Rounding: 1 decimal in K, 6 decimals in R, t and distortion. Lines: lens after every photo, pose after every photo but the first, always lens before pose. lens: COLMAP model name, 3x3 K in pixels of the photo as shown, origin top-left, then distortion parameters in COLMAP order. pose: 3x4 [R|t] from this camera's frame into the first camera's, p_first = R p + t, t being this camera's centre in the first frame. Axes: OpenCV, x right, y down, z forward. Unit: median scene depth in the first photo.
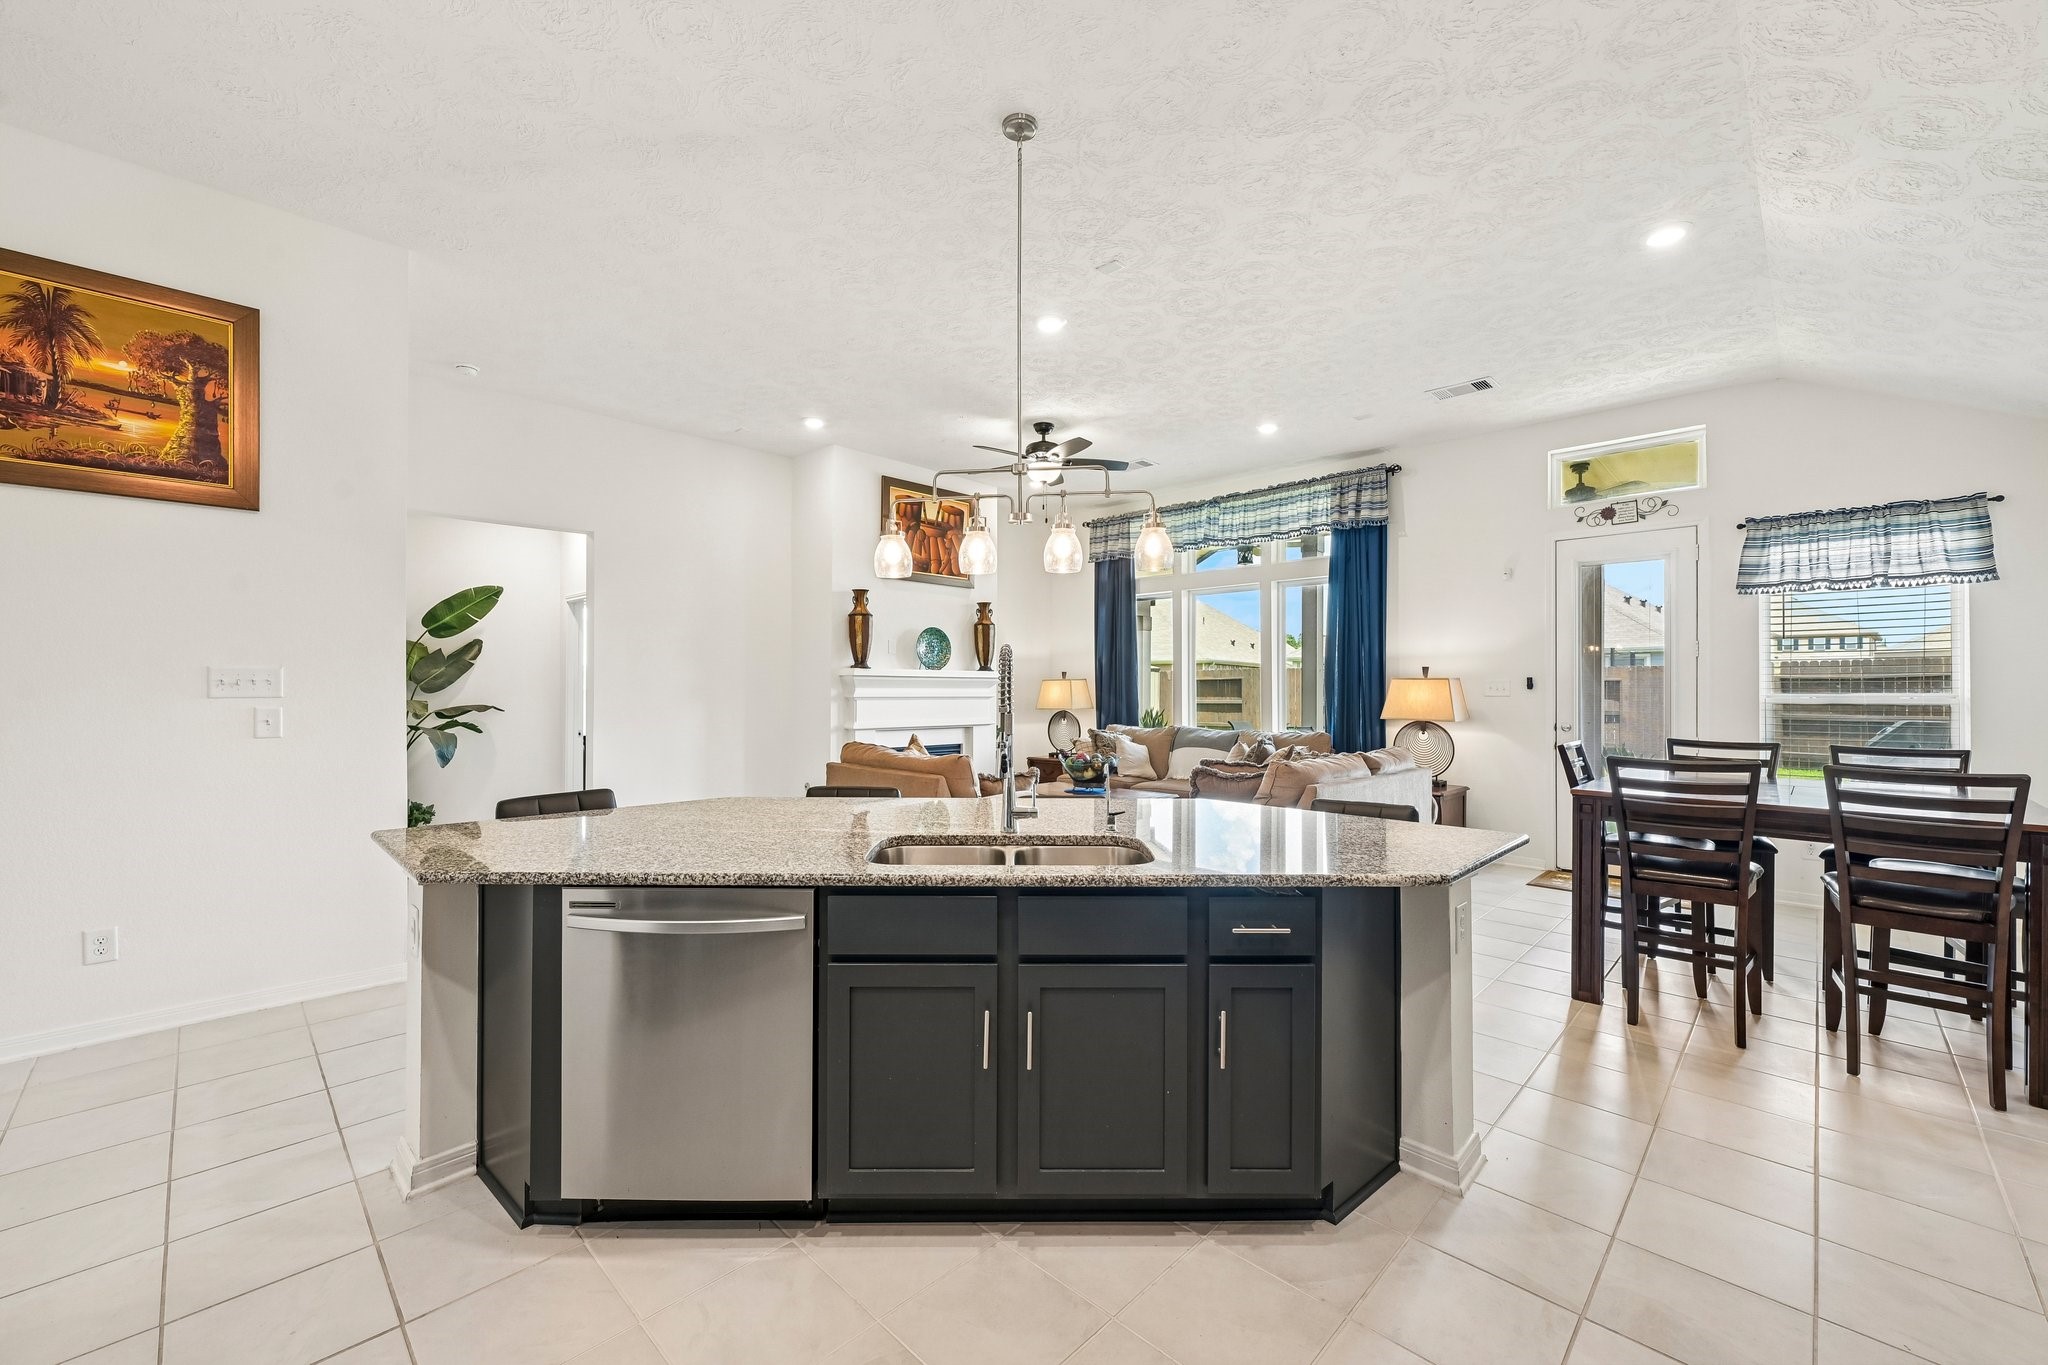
lens RADIAL K [[810.8, 0, 1031.0], [0, 810.8, 685.0], [0, 0, 1]] dist [-0.002697, 0.000949]
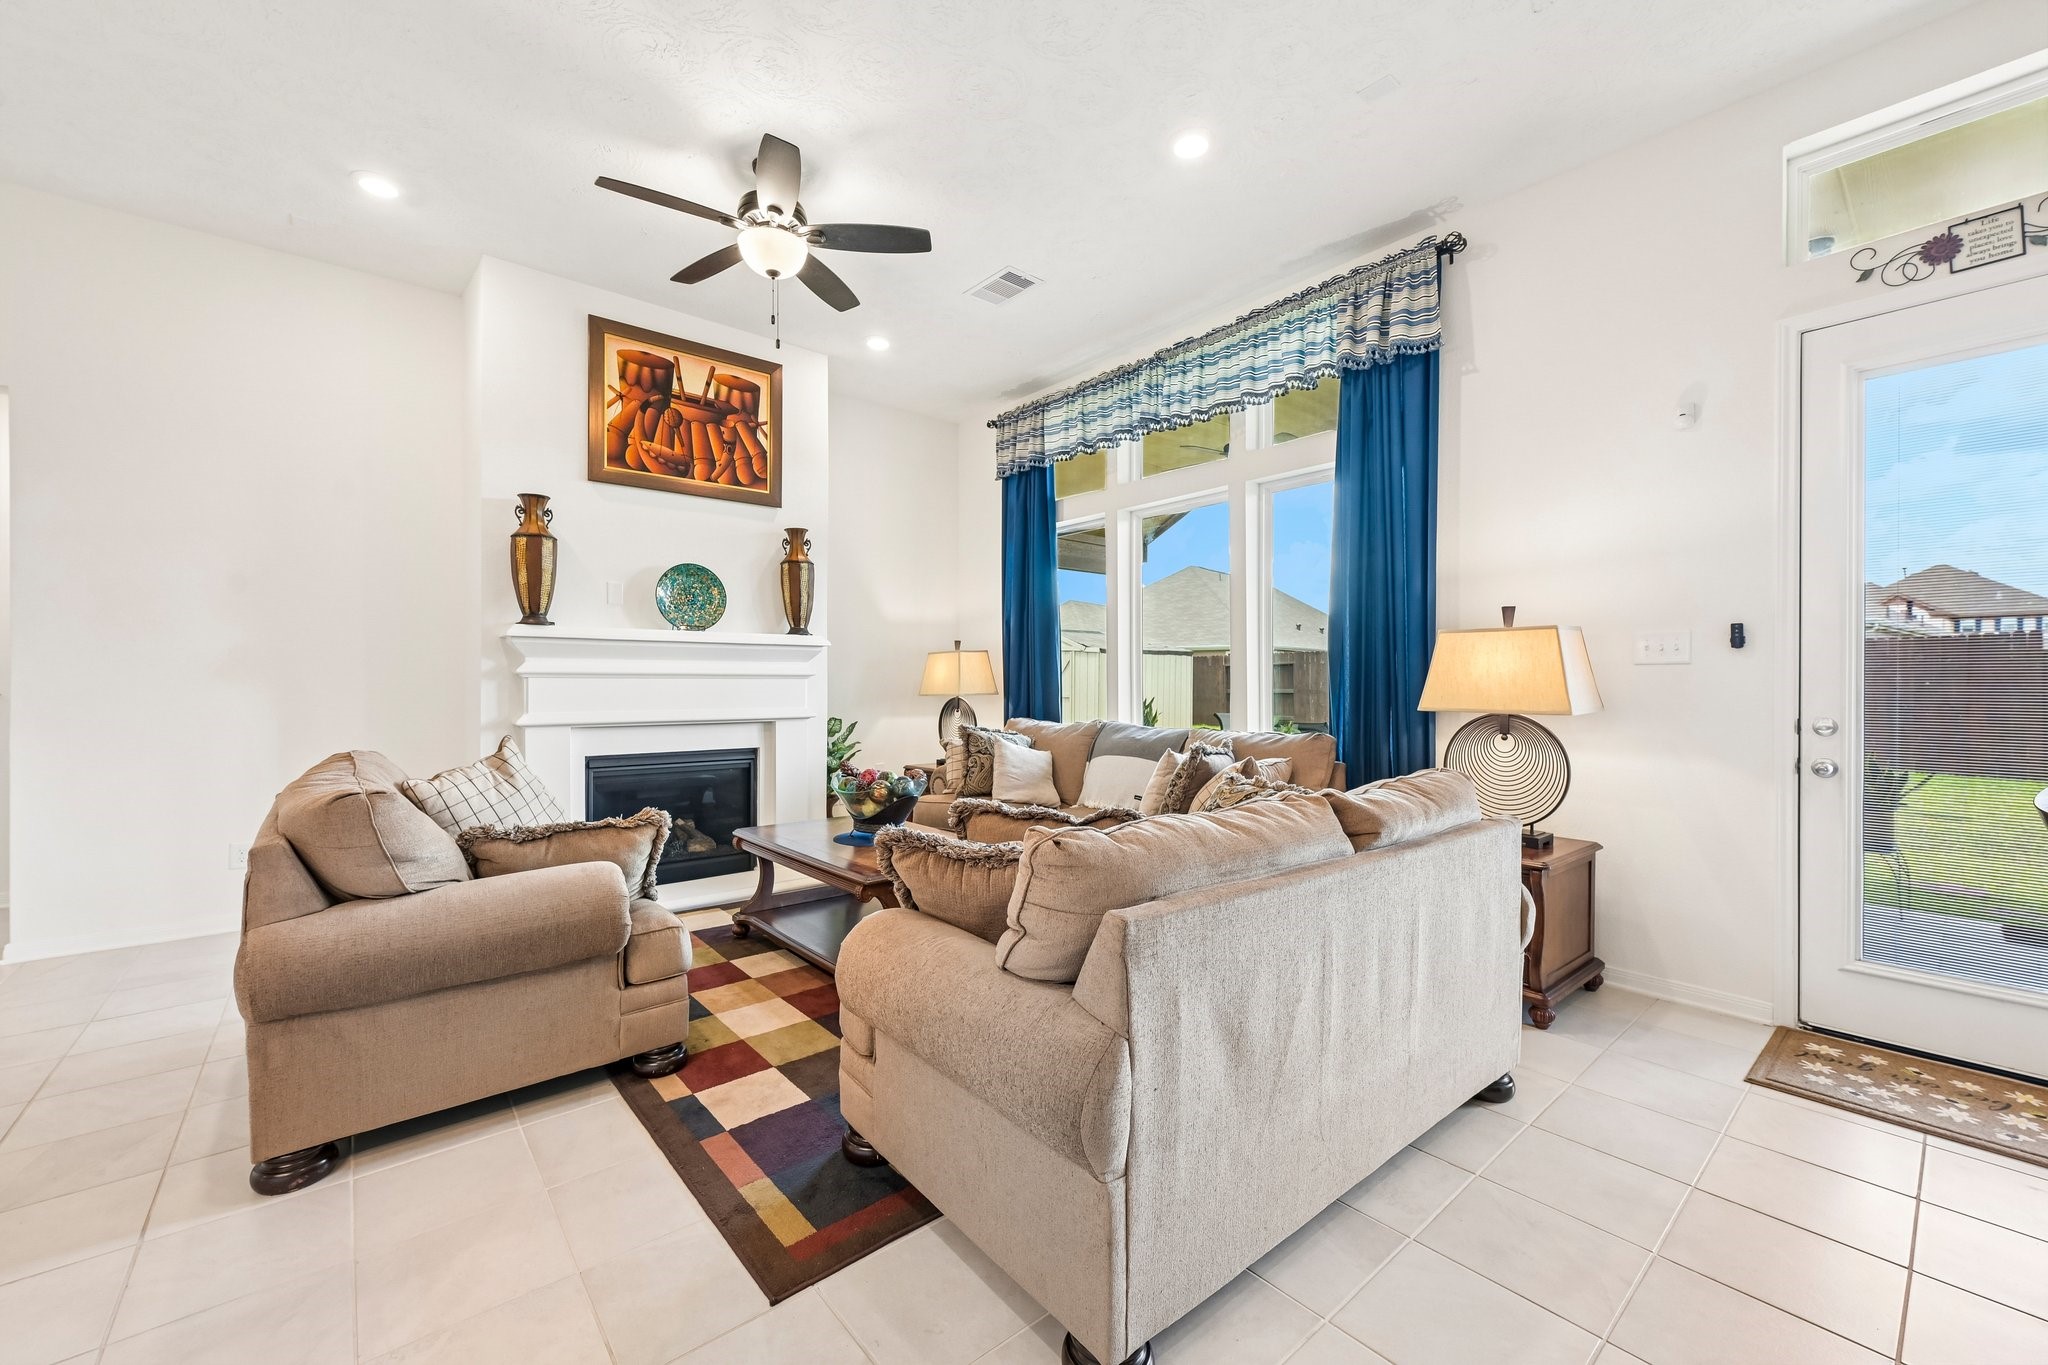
lens RADIAL K [[810.8, 0, 1027.3], [0, 810.8, 682.3], [0, 0, 1]] dist [-0.002697, 0.000949]
pose [[0.995044, -0.002088, -0.099417, 0.230695], [0.002701, 0.999978, 0.006032, 0.020752], [0.099402, -0.006271, 0.995028, 0.455609]]
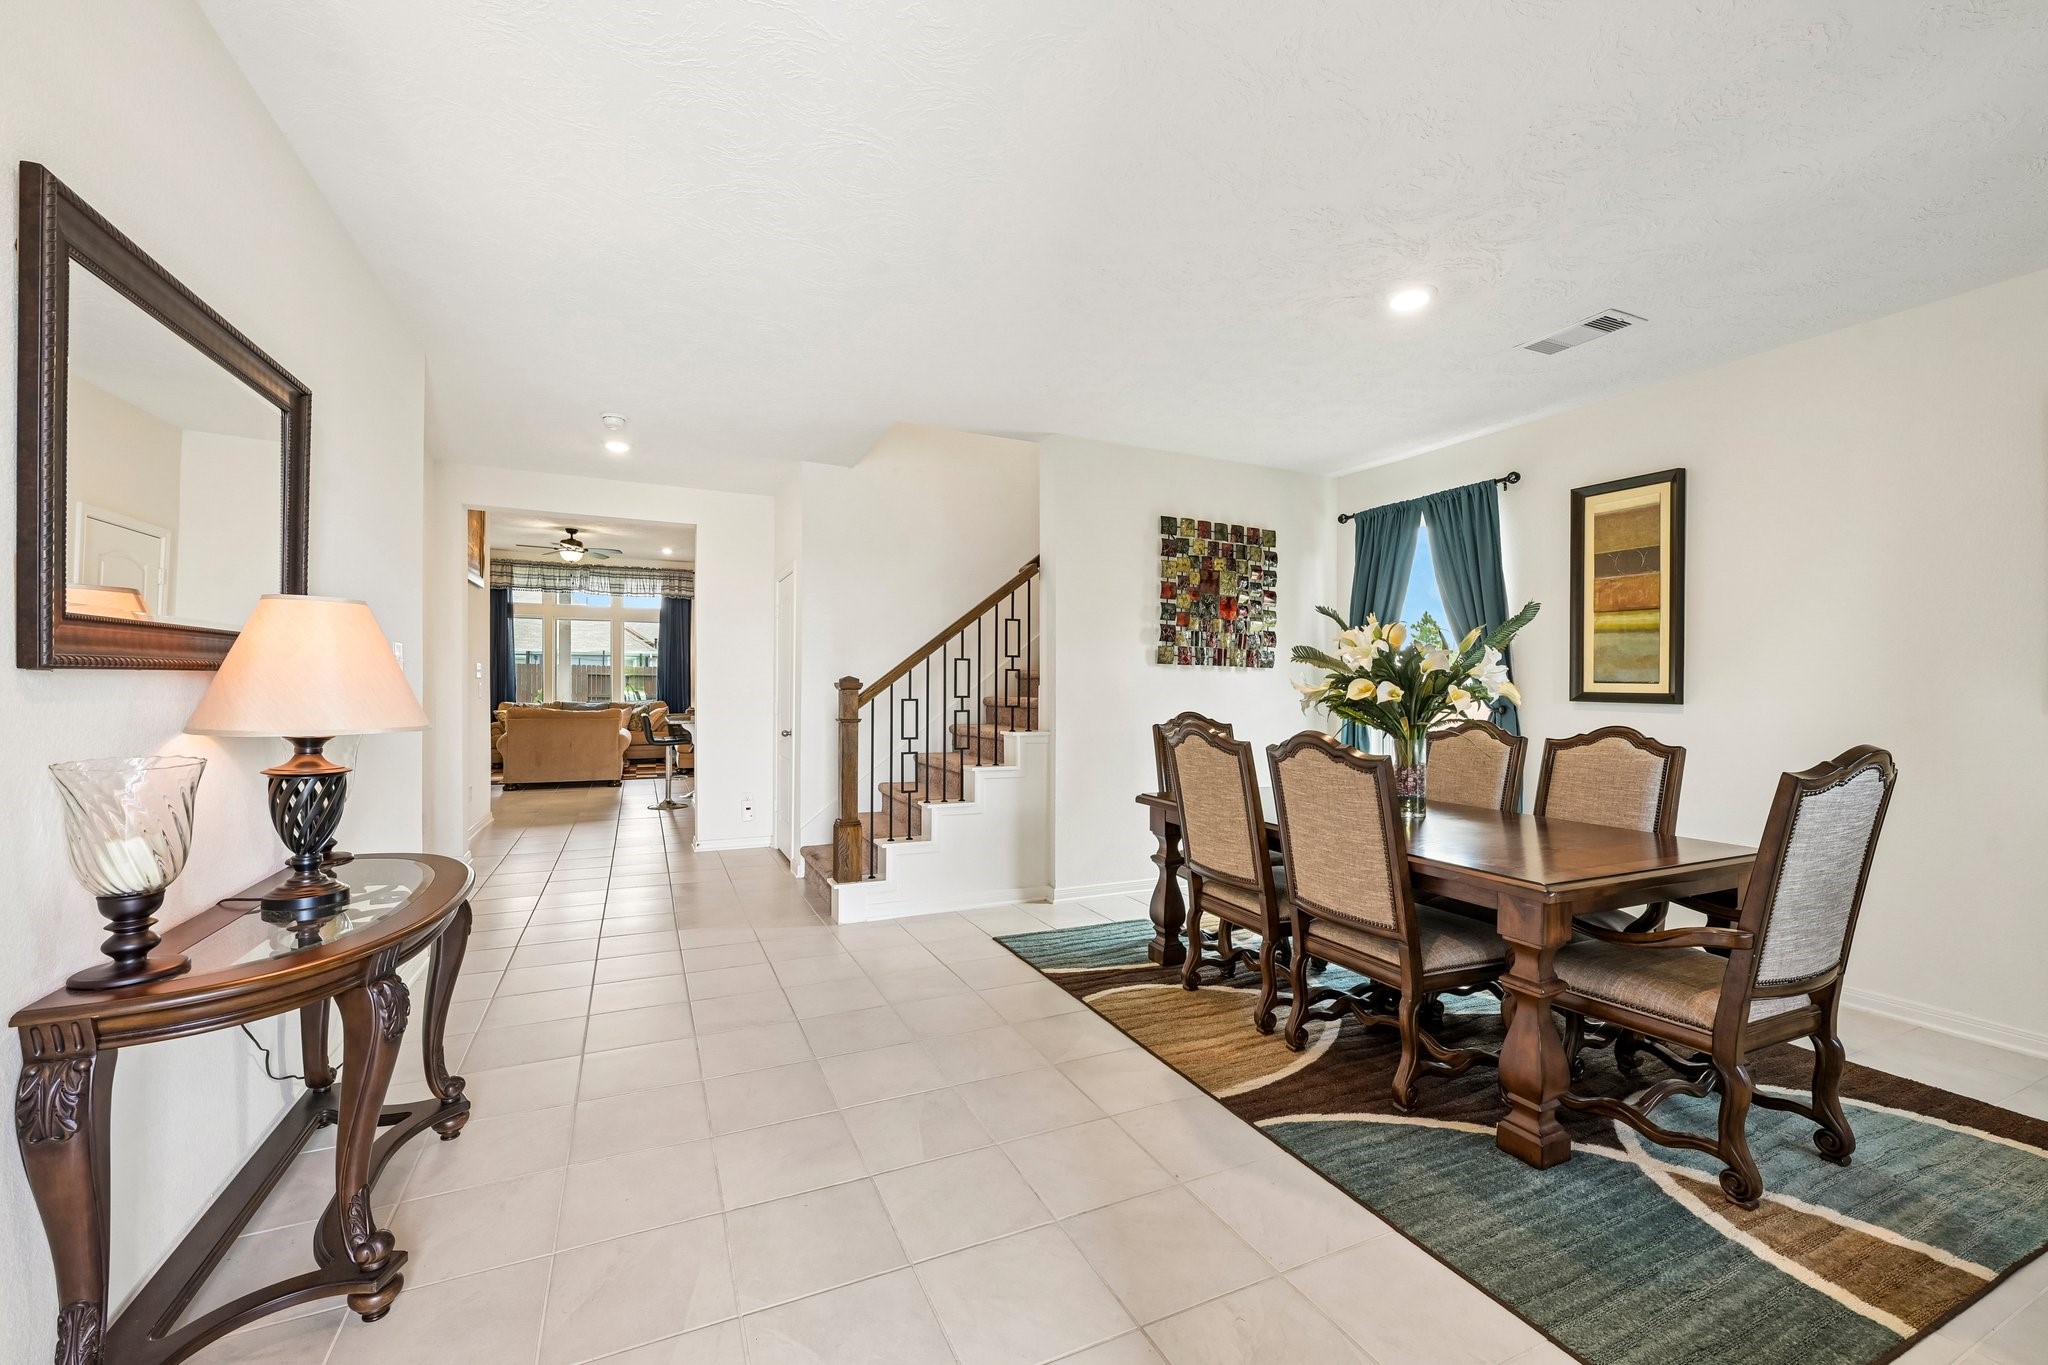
lens RADIAL K [[810.8, 0, 1027.4], [0, 810.8, 690.4], [0, 0, 1]] dist [-0.002697, 0.000949]
pose [[0.346017, -0.004671, 0.938217, -1.271251], [-0.009223, 0.999922, 0.008380, 0.010128], [-0.938183, -0.011553, 0.345947, -0.549759]]
